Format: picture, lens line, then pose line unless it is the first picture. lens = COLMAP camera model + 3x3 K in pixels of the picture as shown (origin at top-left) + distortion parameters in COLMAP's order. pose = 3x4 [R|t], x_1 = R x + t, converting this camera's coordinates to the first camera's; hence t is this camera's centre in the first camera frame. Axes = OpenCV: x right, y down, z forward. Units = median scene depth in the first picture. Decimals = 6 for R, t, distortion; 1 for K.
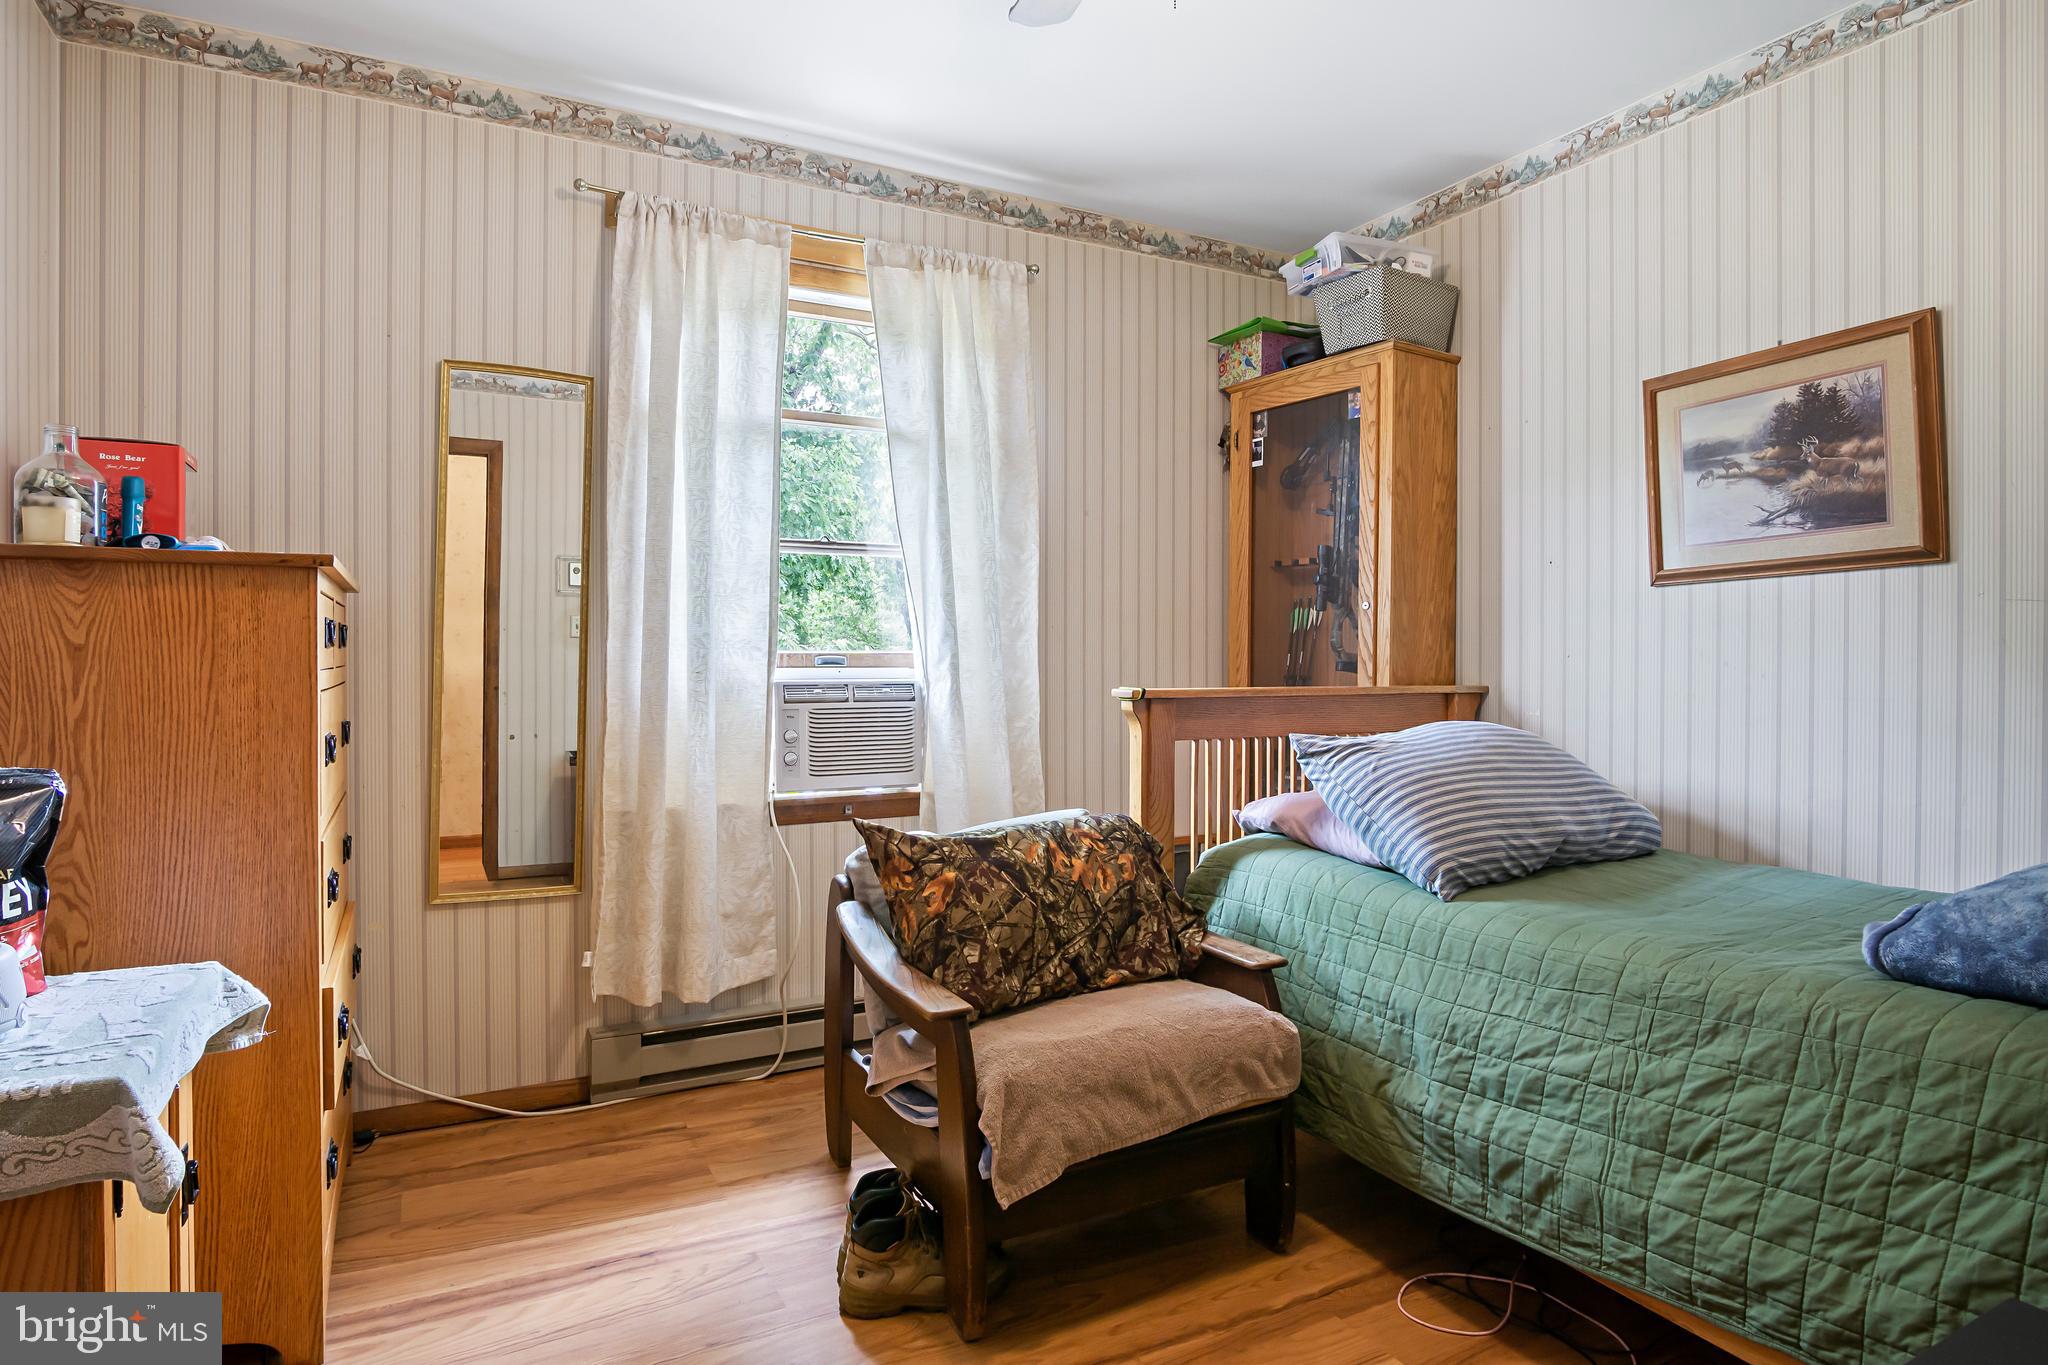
lens RADIAL K [[1132.2, 0, 1032.5], [0, 1132.2, 664.6], [0, 0, 1]] dist [-0.010933, 0.000824]
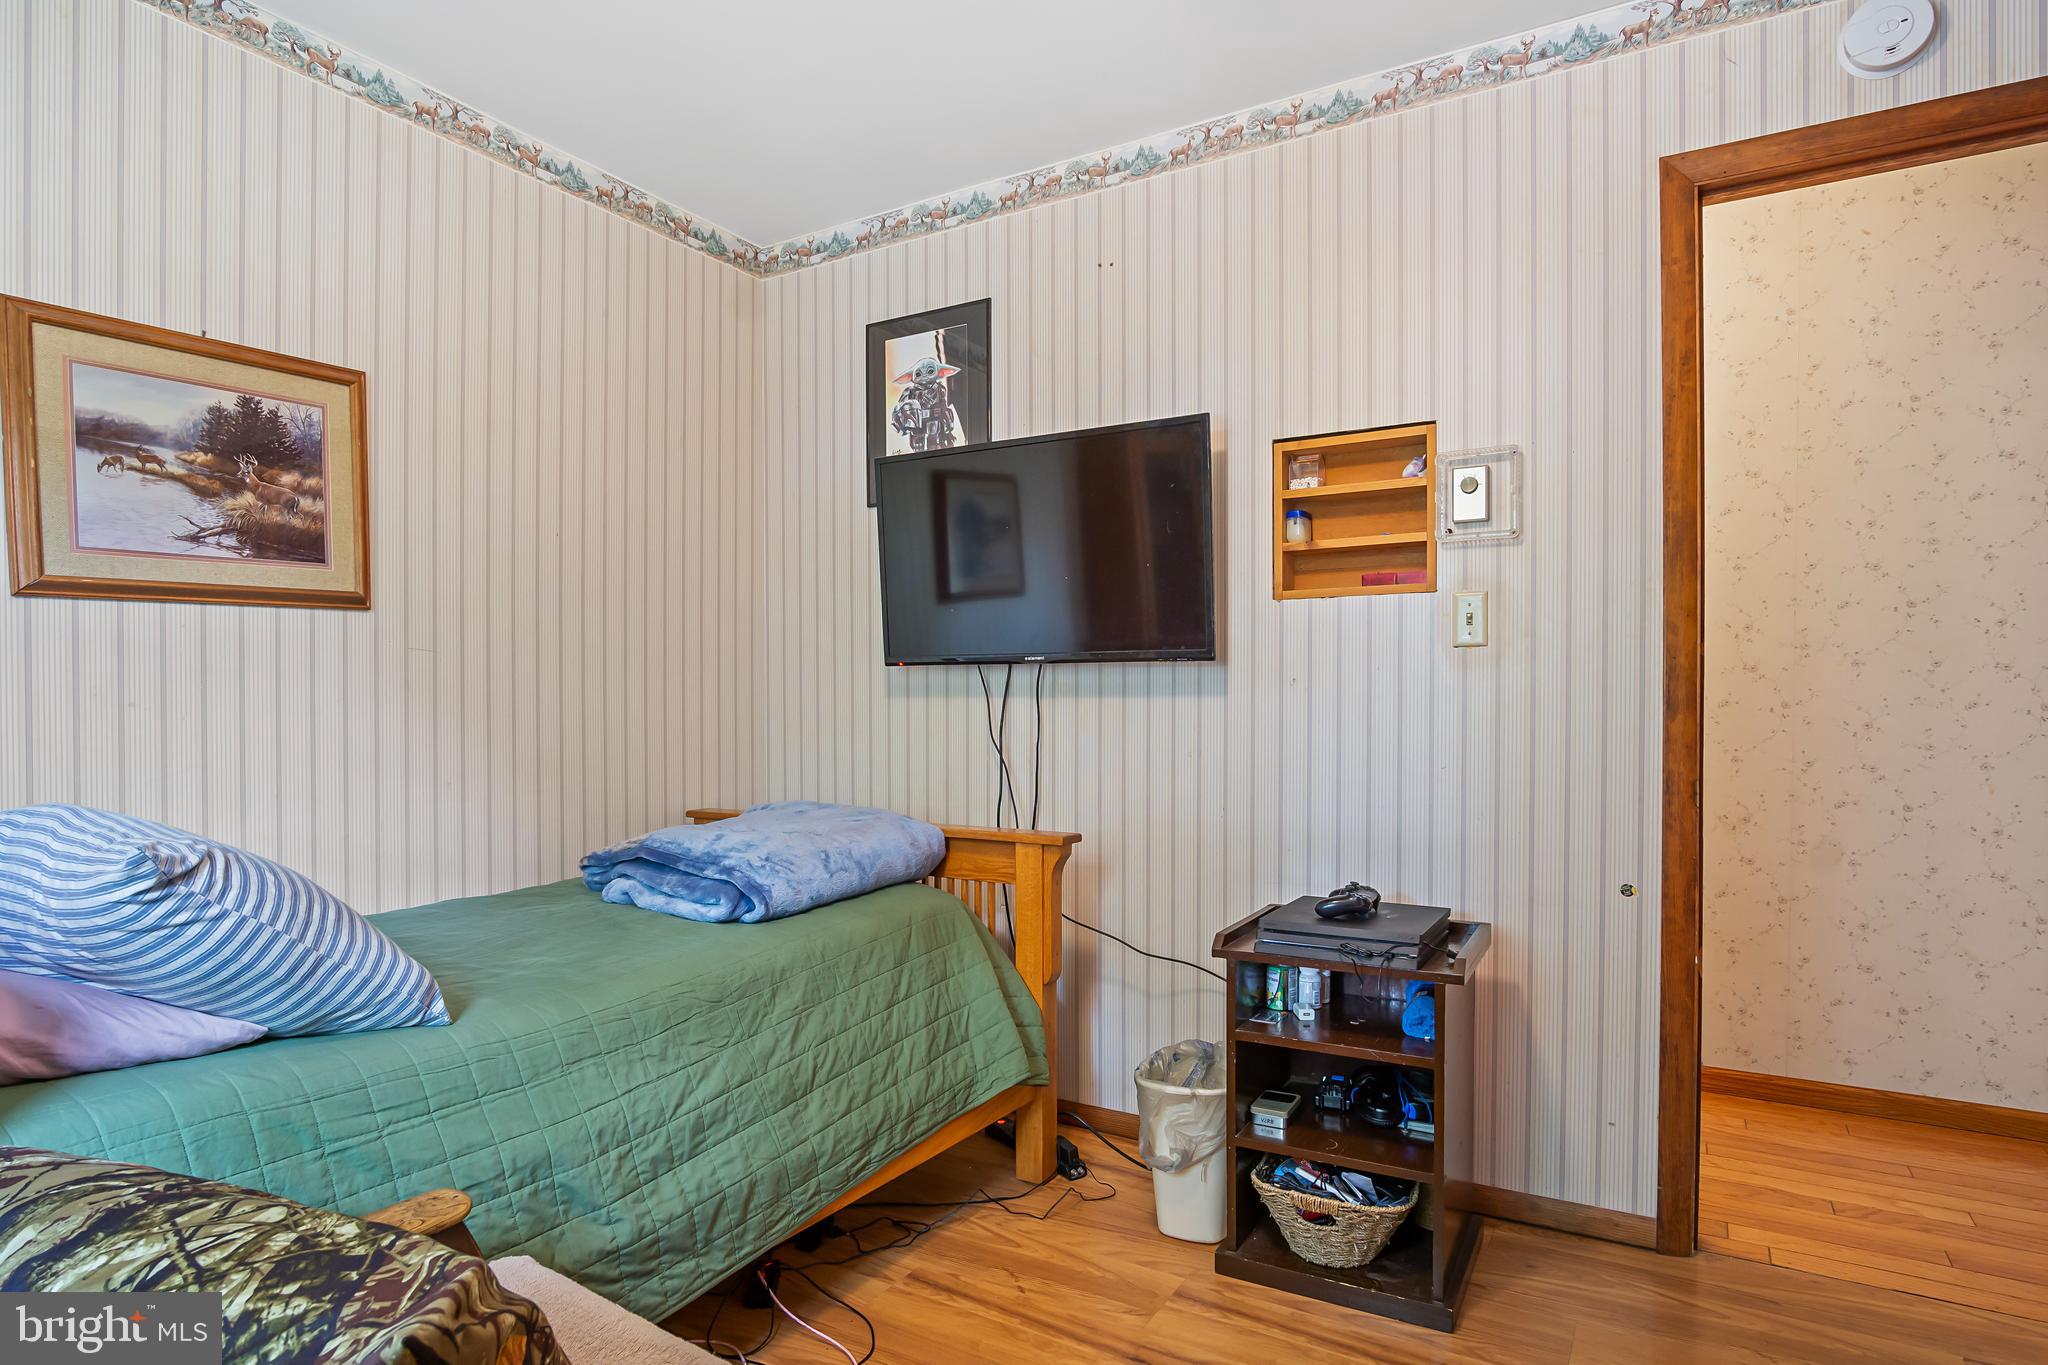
lens RADIAL K [[1132.2, 0, 1038.5], [0, 1132.2, 699.1], [0, 0, 1]] dist [-0.010933, 0.000824]
pose [[-0.512646, -0.005156, 0.858585, -0.430163], [0.000129, 0.999981, 0.006083, -0.010701], [-0.858600, 0.003229, -0.512635, 0.941603]]
